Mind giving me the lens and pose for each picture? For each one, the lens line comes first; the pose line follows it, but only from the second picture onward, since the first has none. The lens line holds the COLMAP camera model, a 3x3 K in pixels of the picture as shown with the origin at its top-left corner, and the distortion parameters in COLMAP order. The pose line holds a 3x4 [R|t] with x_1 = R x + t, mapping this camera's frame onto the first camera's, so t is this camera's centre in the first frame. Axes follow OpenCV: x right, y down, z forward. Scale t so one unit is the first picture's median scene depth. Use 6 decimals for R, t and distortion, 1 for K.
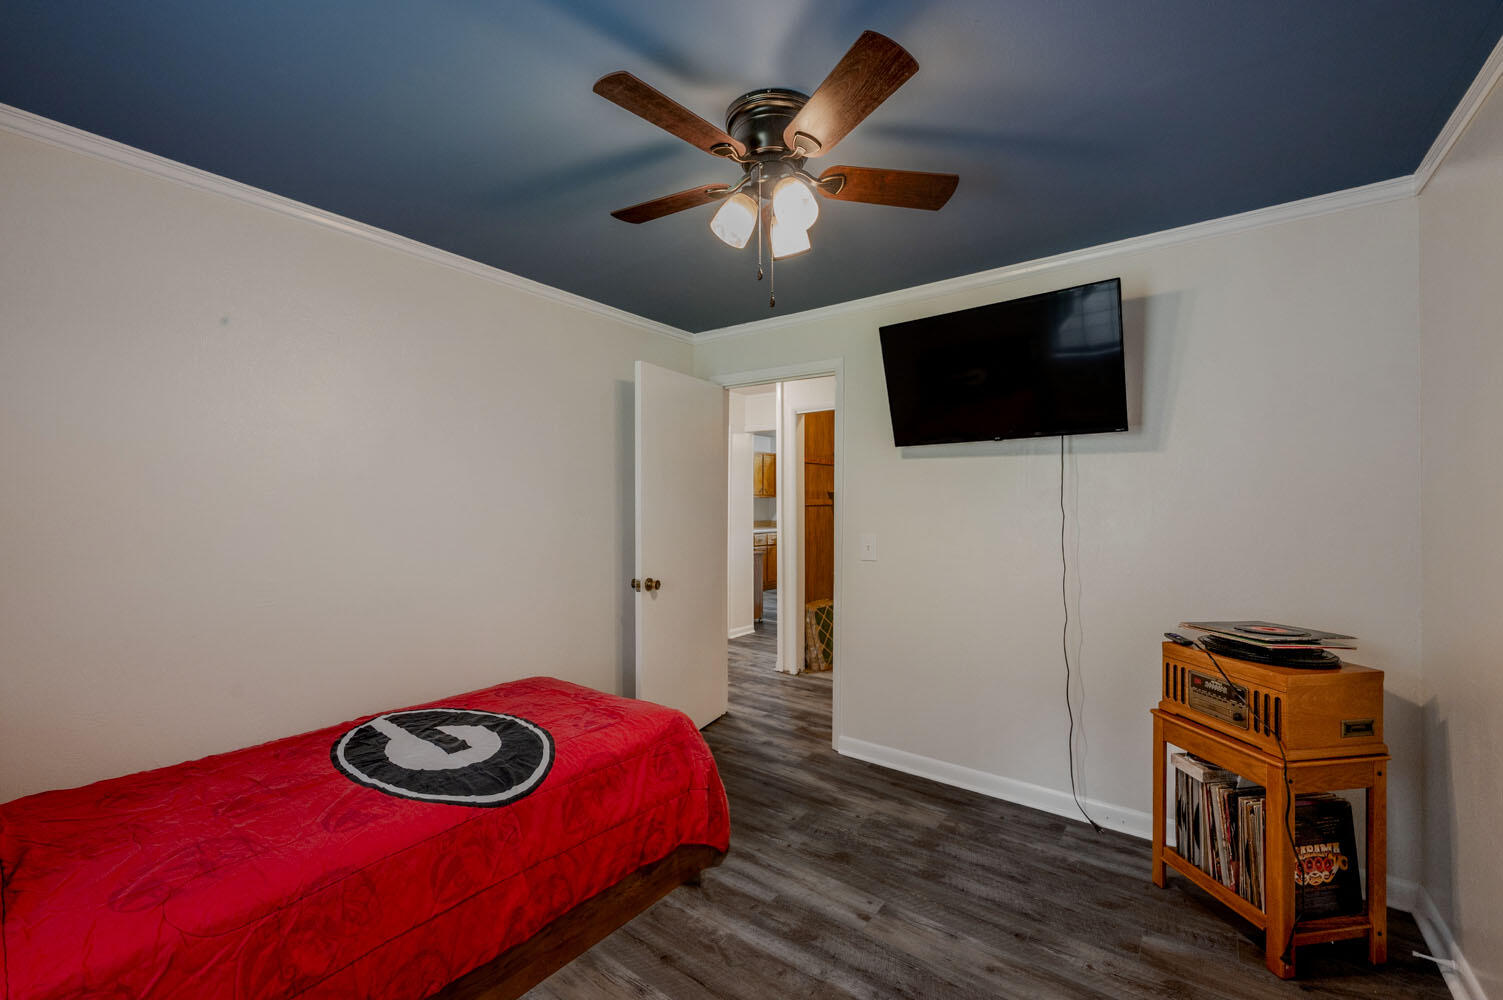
lens RADIAL K [[601.2, 0, 751.5], [0, 601.2, 500.0], [0, 0, 1]] dist [0.001430, 0.000020]
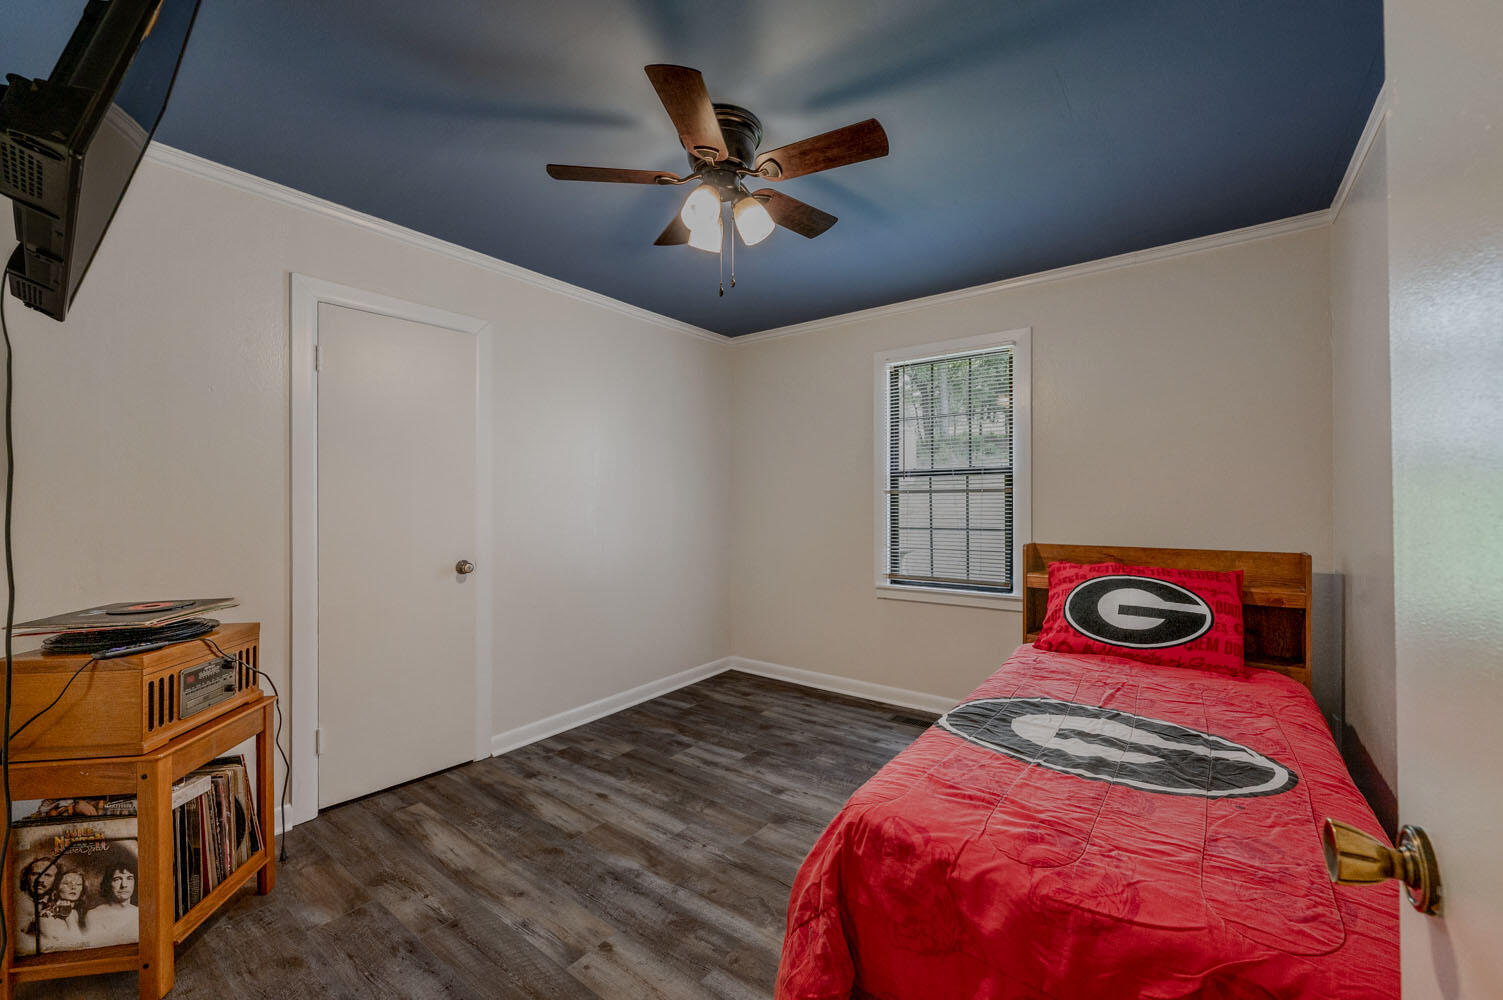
lens RADIAL K [[601.2, 0, 751.5], [0, 601.2, 500.0], [0, 0, 1]] dist [0.001430, 0.000020]
pose [[-0.999980, 0.002237, 0.005943, -0.025749], [0.002259, 0.999991, 0.003710, 0.058480], [-0.005934, 0.003724, -0.999975, 1.879033]]
